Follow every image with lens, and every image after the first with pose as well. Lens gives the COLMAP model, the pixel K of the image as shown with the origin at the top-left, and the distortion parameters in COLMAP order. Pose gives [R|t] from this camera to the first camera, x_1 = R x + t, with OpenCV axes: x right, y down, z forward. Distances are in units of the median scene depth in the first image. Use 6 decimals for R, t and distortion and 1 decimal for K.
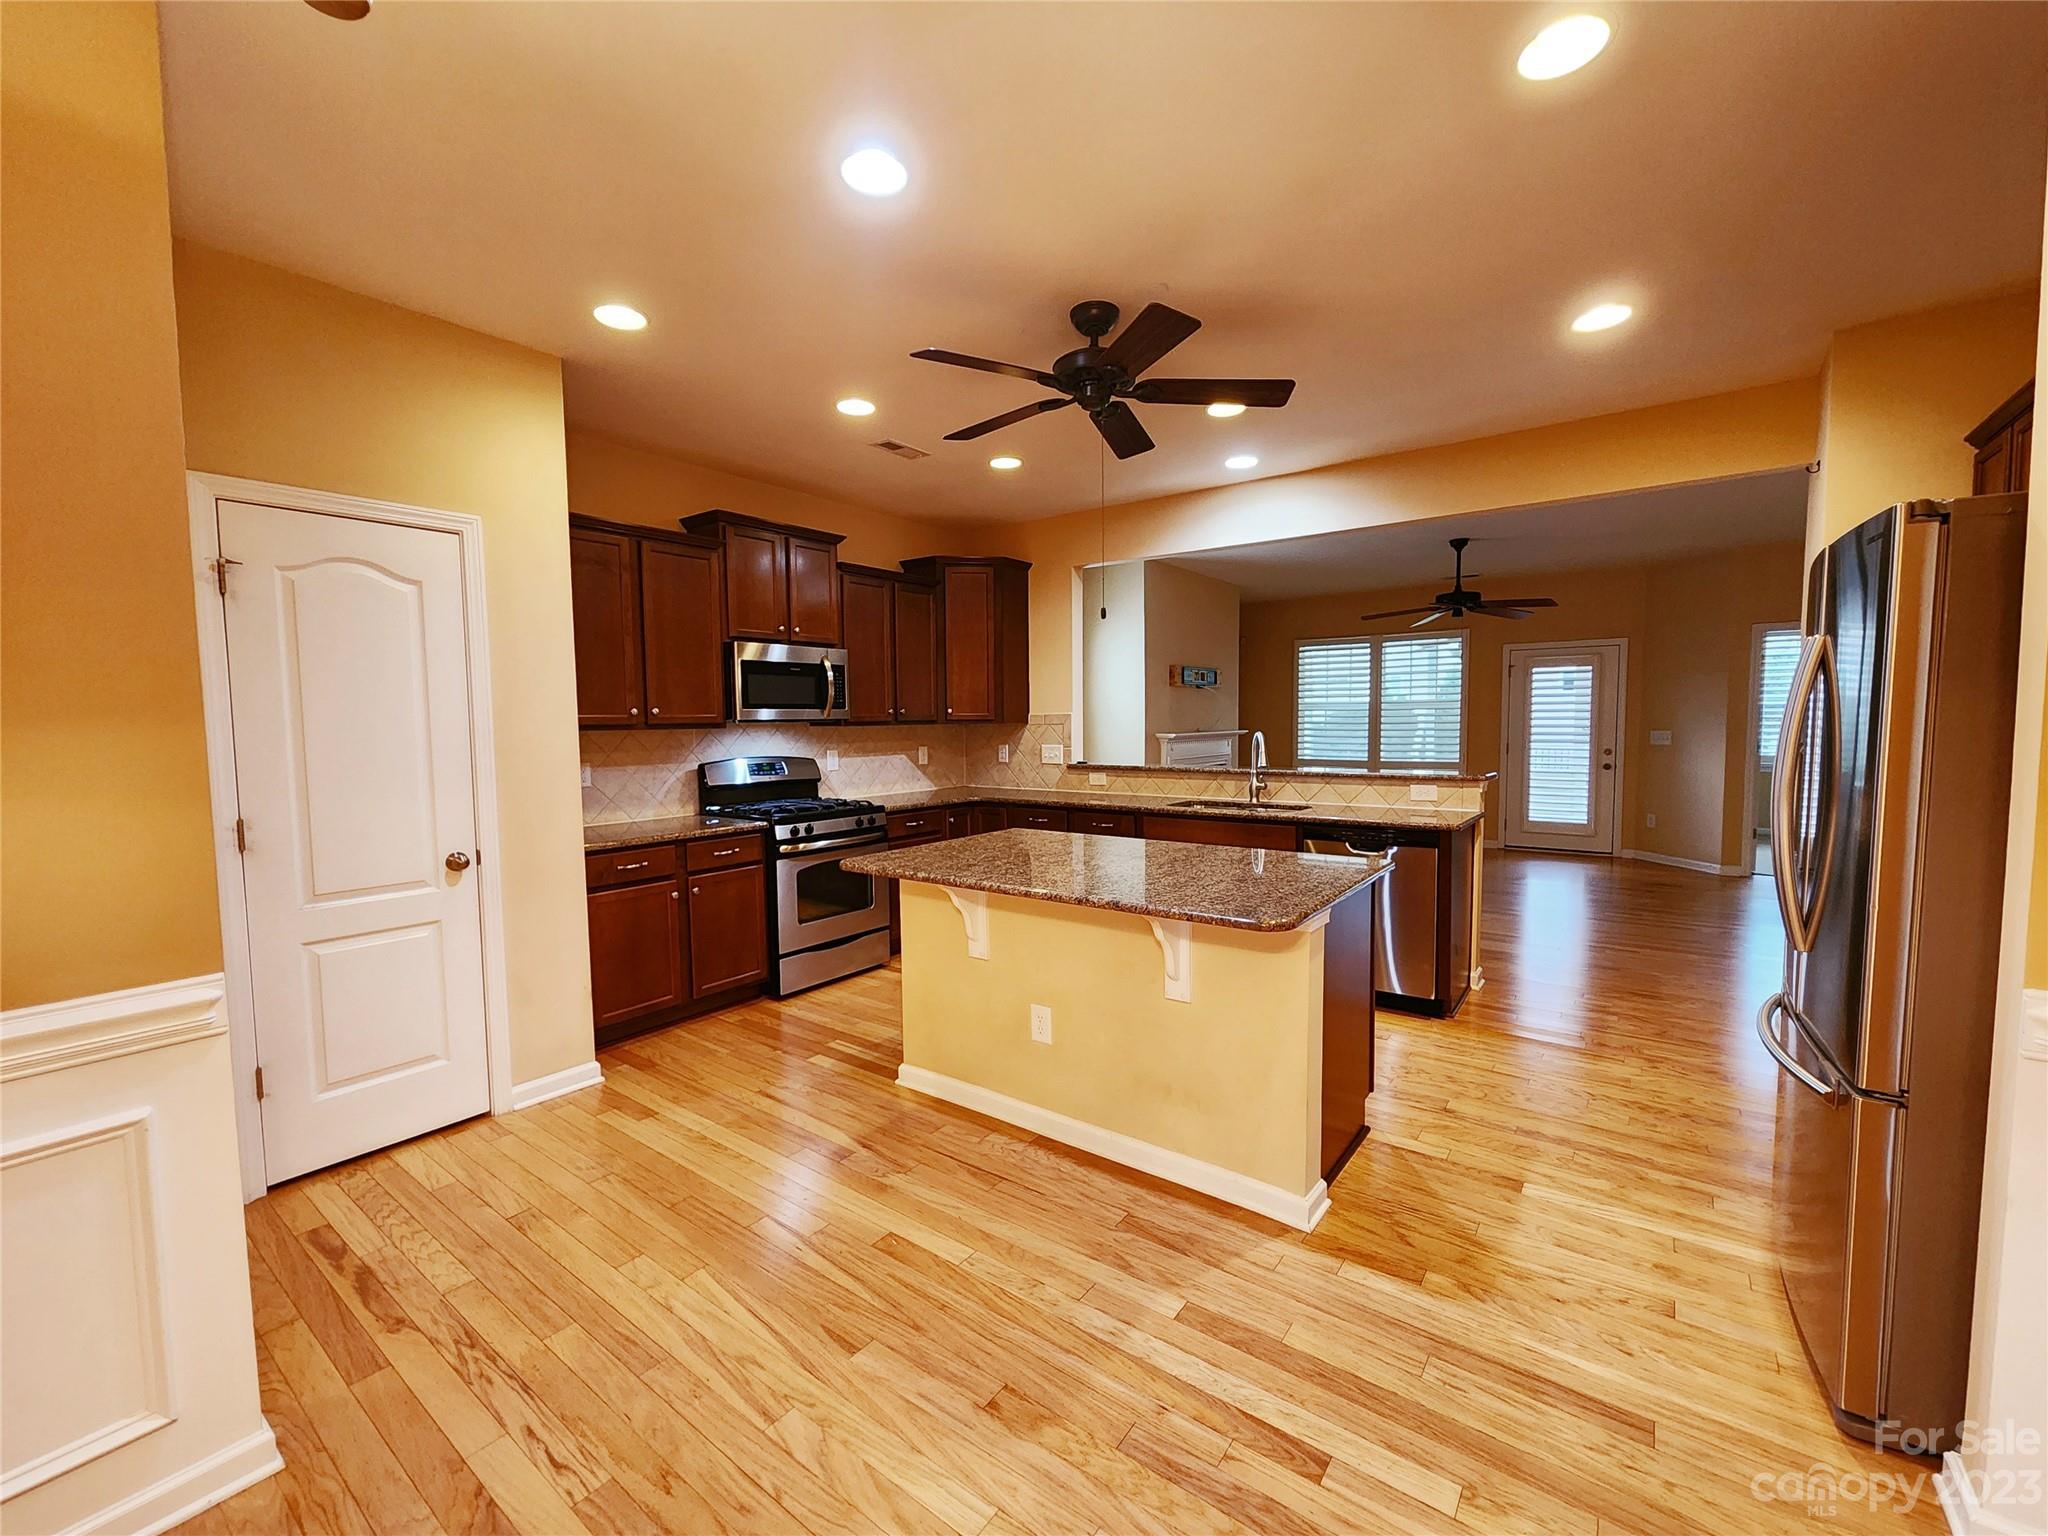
lens RADIAL K [[831.3, 0, 1024.6], [0, 831.3, 769.8], [0, 0, 1]] dist [0.000406, 0.000122]
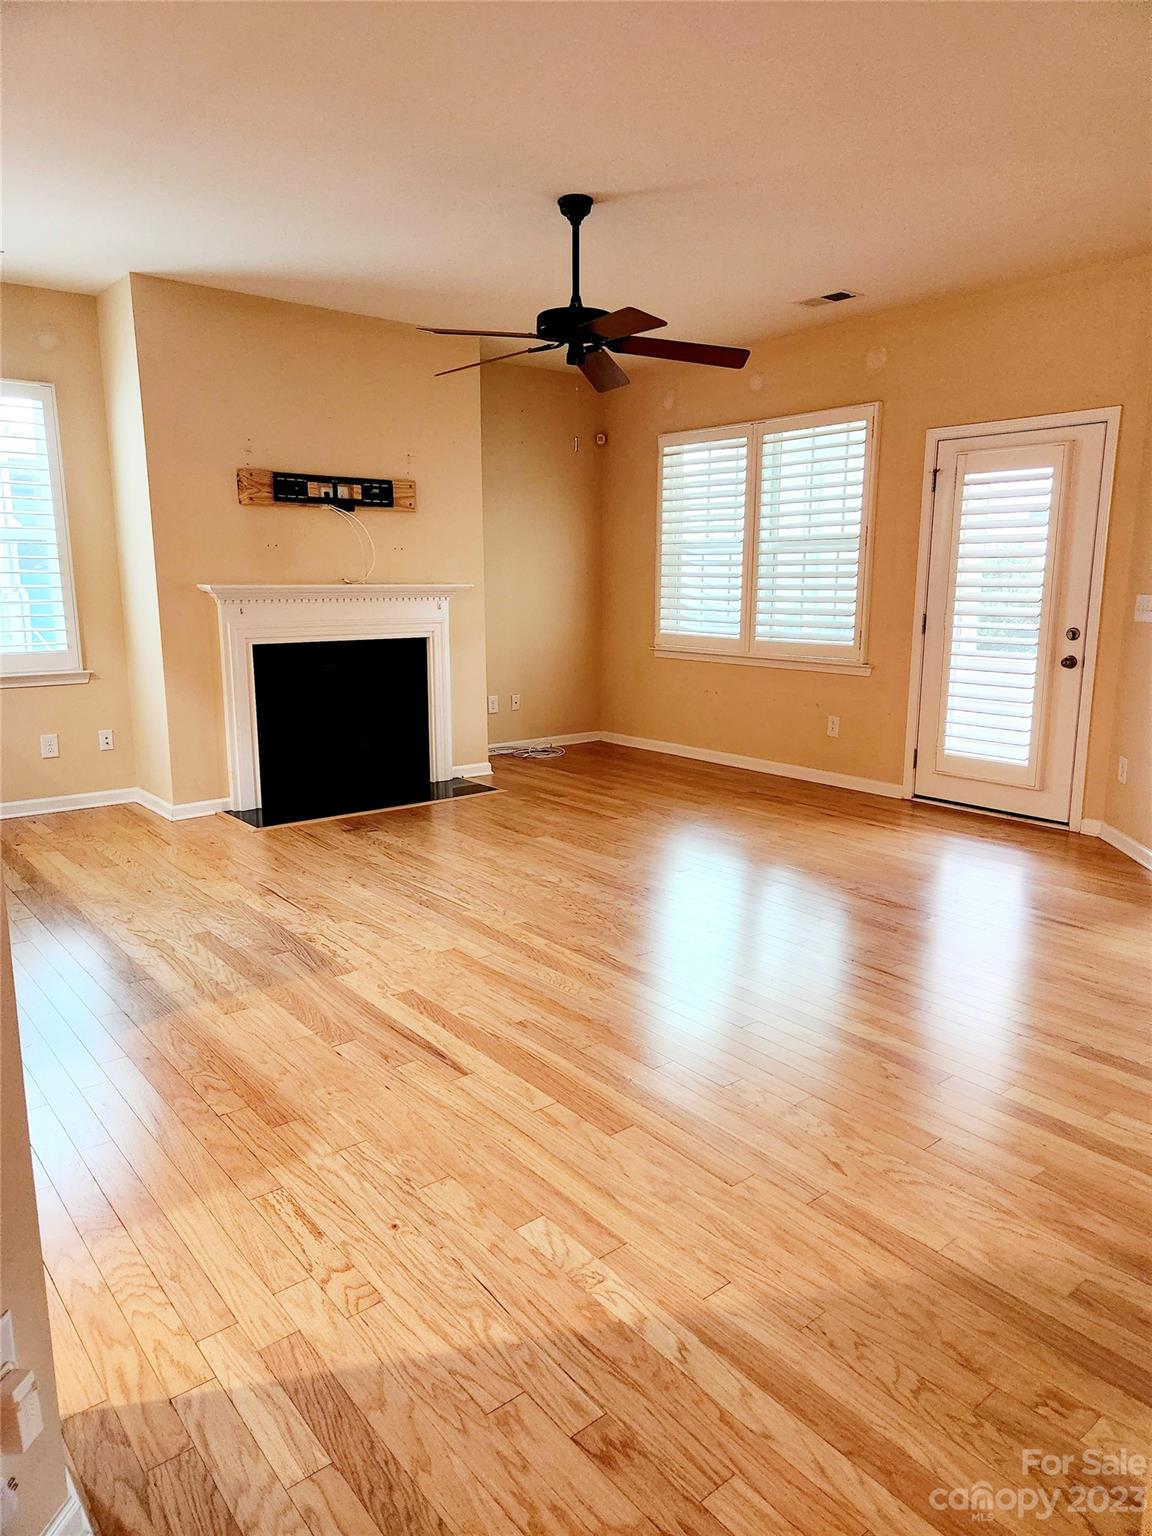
lens RADIAL K [[1015.5, 0, 577.8], [0, 1015.5, 771.8], [0, 0, 1]] dist [0.004509, 0.000286]
pose [[0.972158, 0.055111, -0.227754, 0.527469], [-0.024382, 0.990464, 0.135595, -0.014275], [0.233055, -0.126266, 0.964231, 0.283454]]
